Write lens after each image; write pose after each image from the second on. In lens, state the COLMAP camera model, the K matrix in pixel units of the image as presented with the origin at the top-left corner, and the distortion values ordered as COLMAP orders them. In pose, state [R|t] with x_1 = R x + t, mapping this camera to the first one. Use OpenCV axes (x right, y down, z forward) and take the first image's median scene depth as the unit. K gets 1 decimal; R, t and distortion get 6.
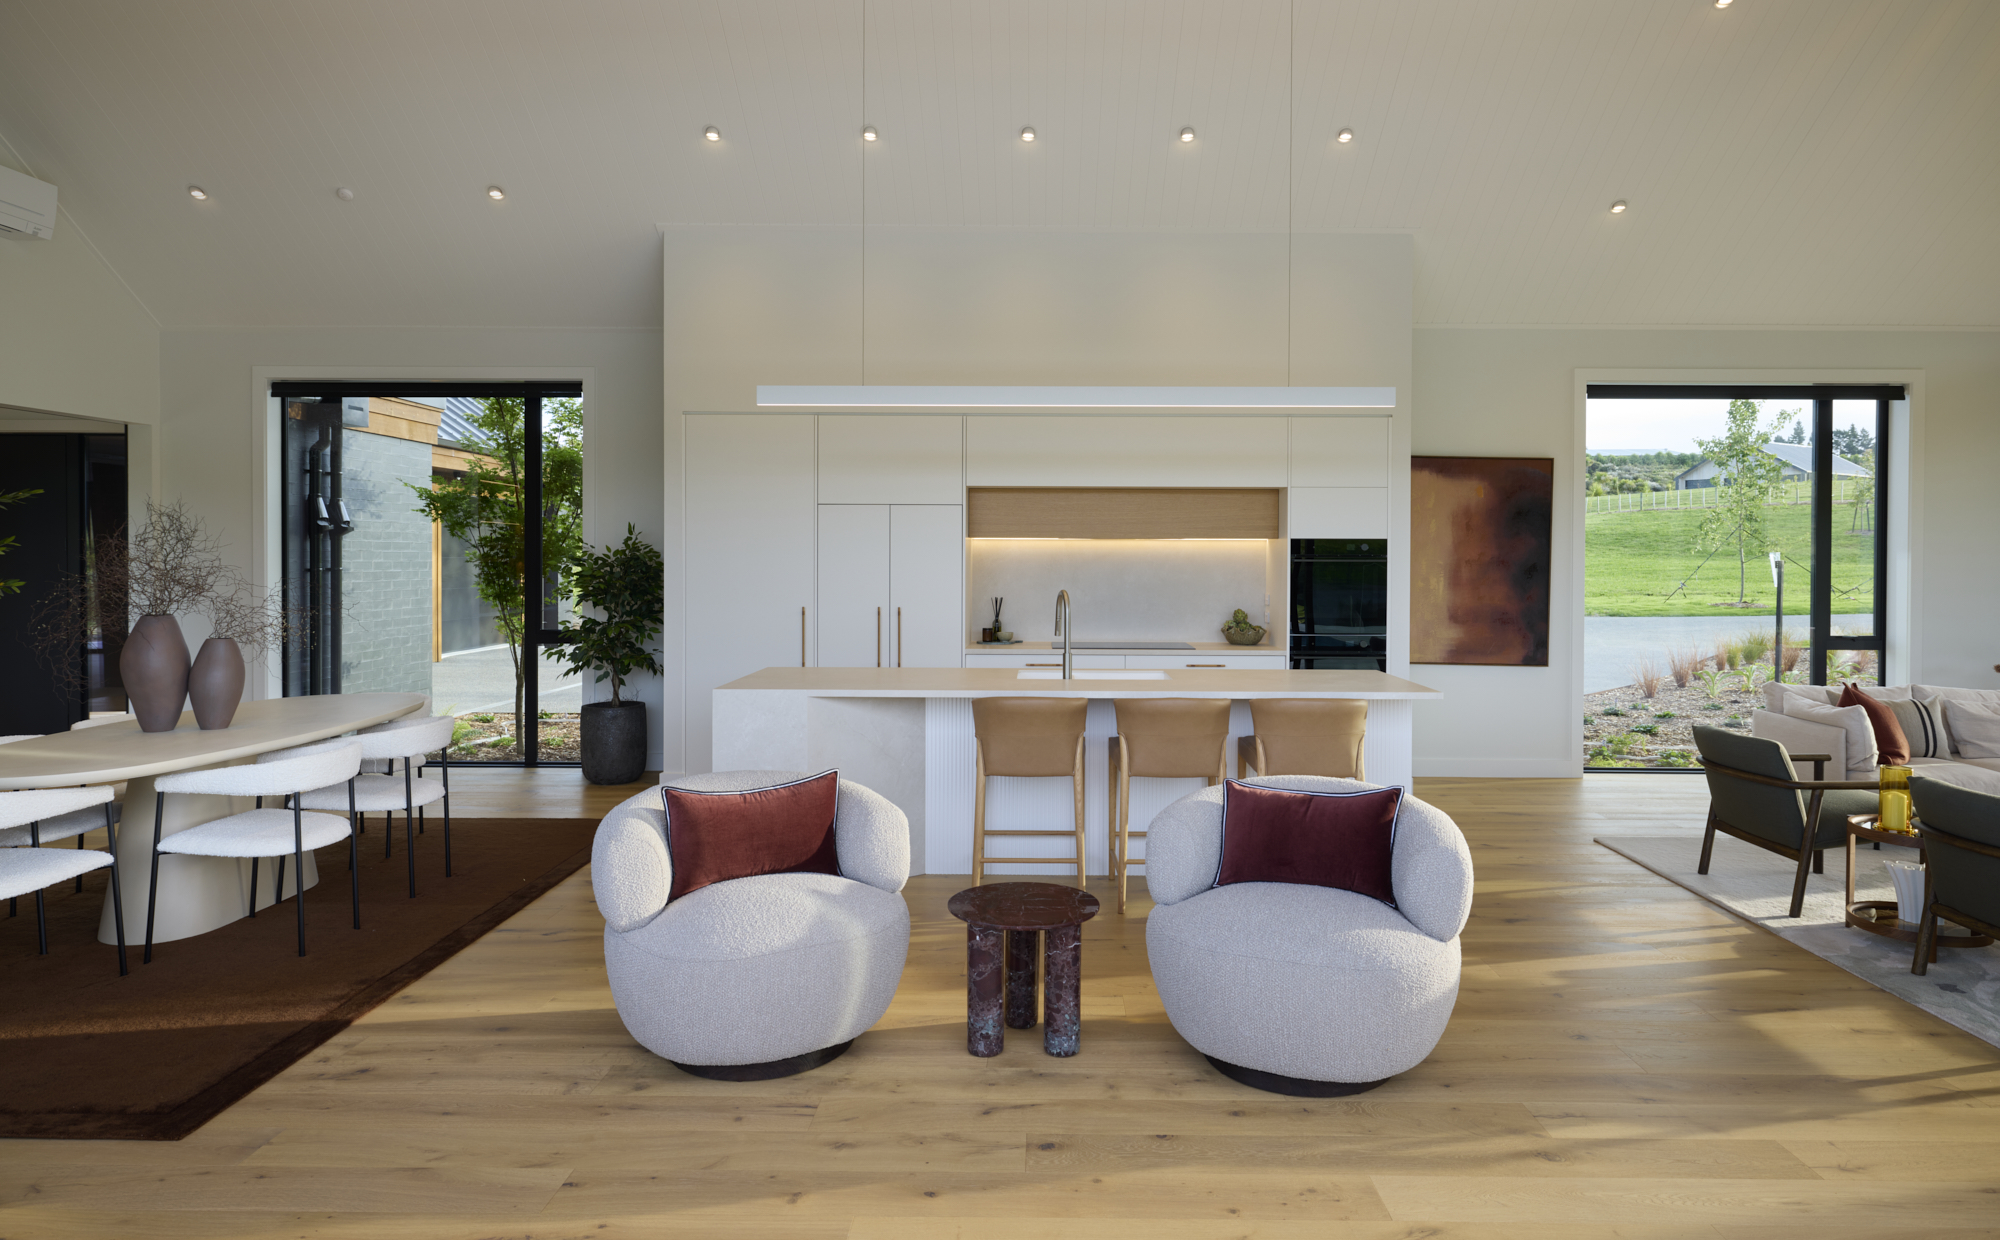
lens RADIAL K [[1145.3, 0, 1051.5], [0, 1145.3, 572.2], [0, 0, 1]] dist [-0.016675, 0.000837]
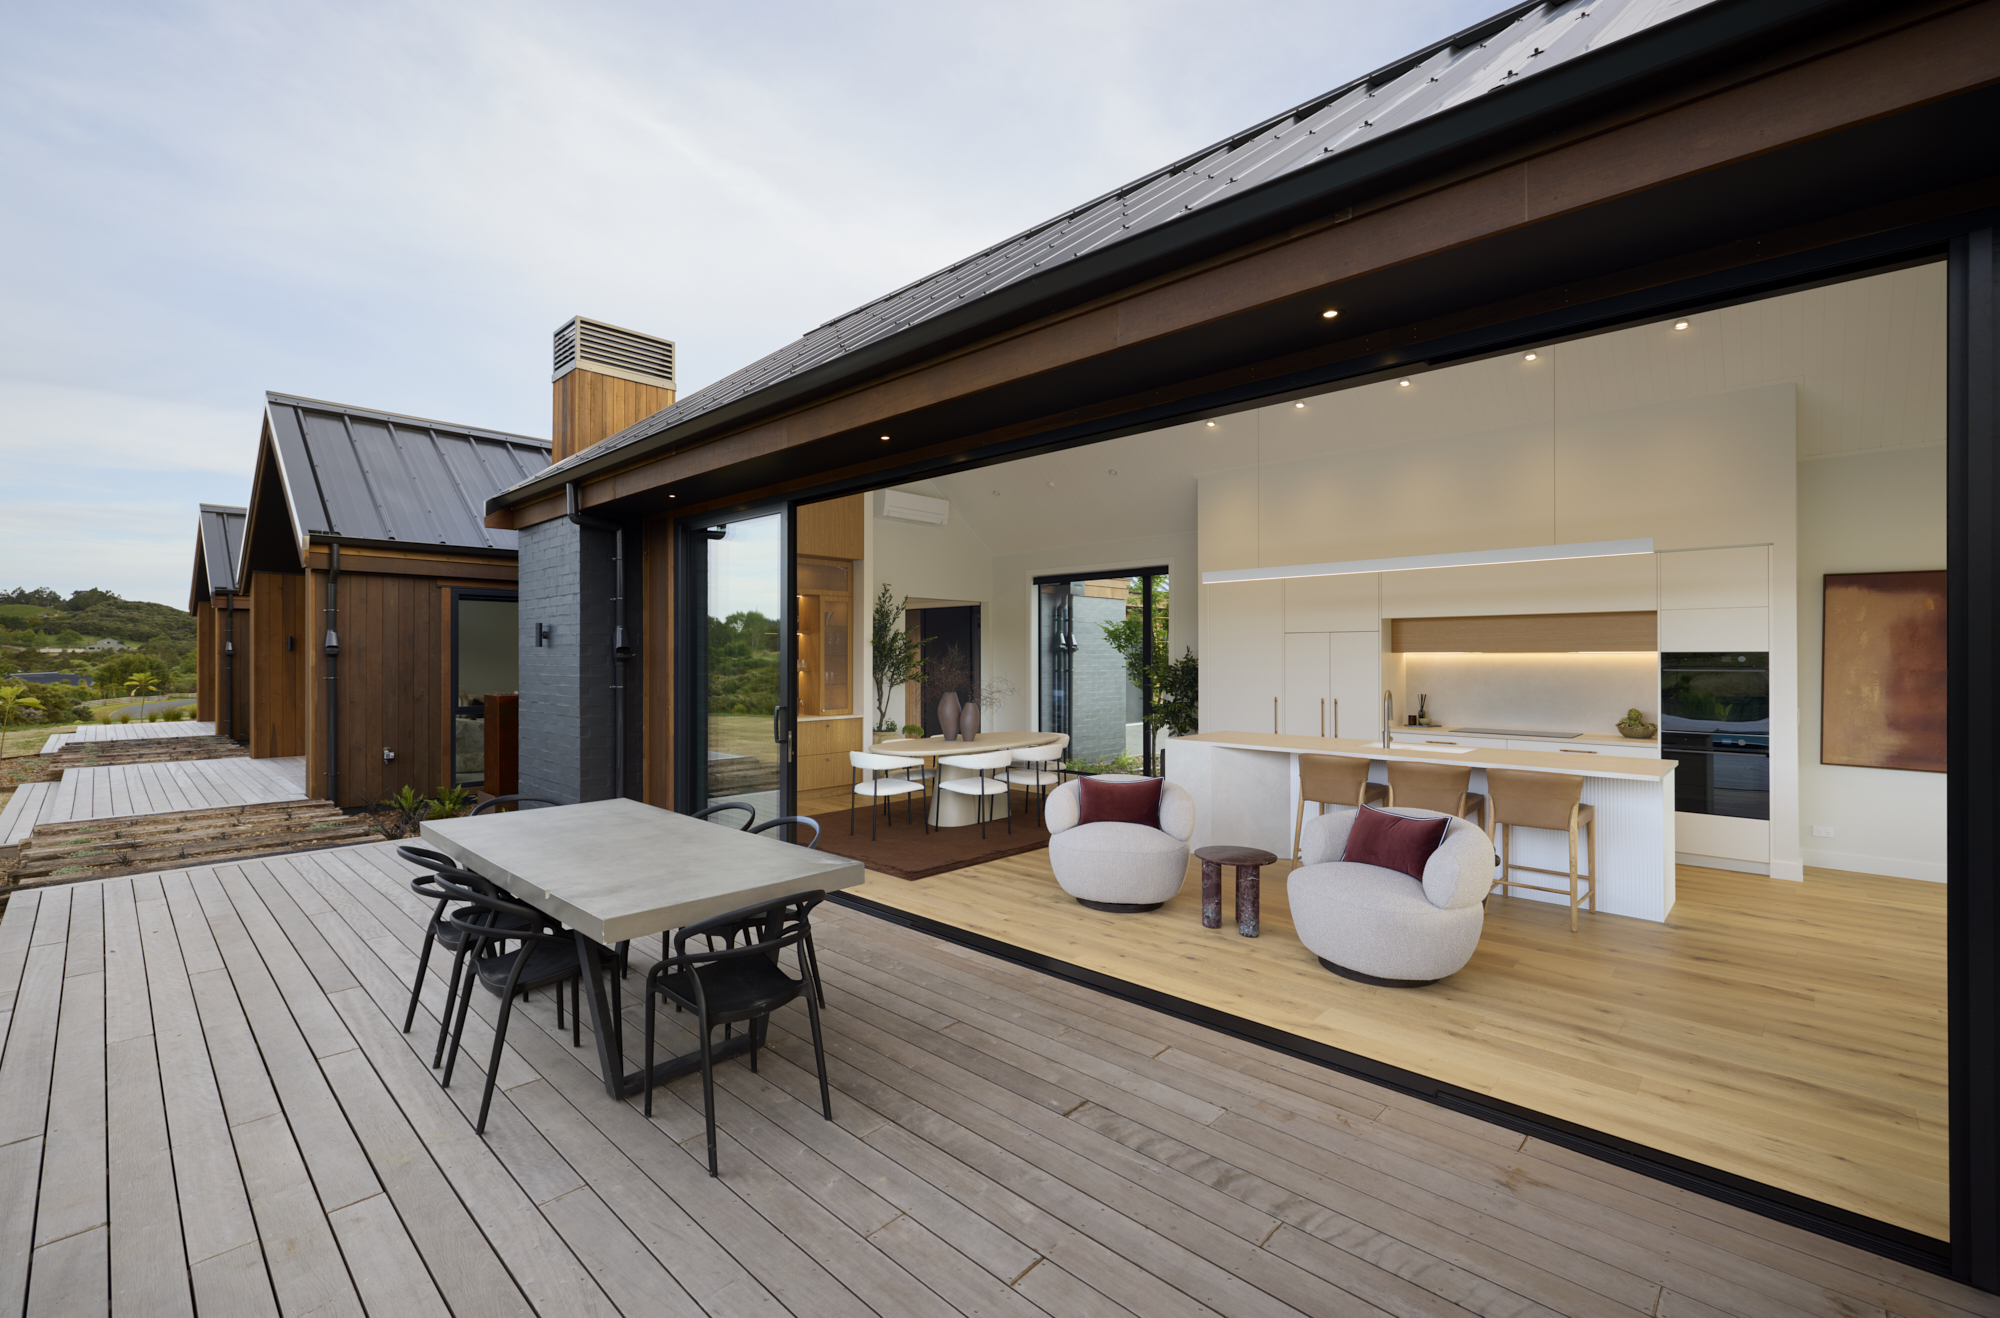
lens RADIAL K [[850.8, 0, 998.6], [0, 850.8, 658.0], [0, 0, 1]] dist [0.002677, -0.000376]
pose [[0.727867, -0.003312, -0.685710, 0.313997], [-0.004661, 0.999941, -0.009778, -0.010751], [0.685702, 0.010313, 0.727809, -0.145440]]
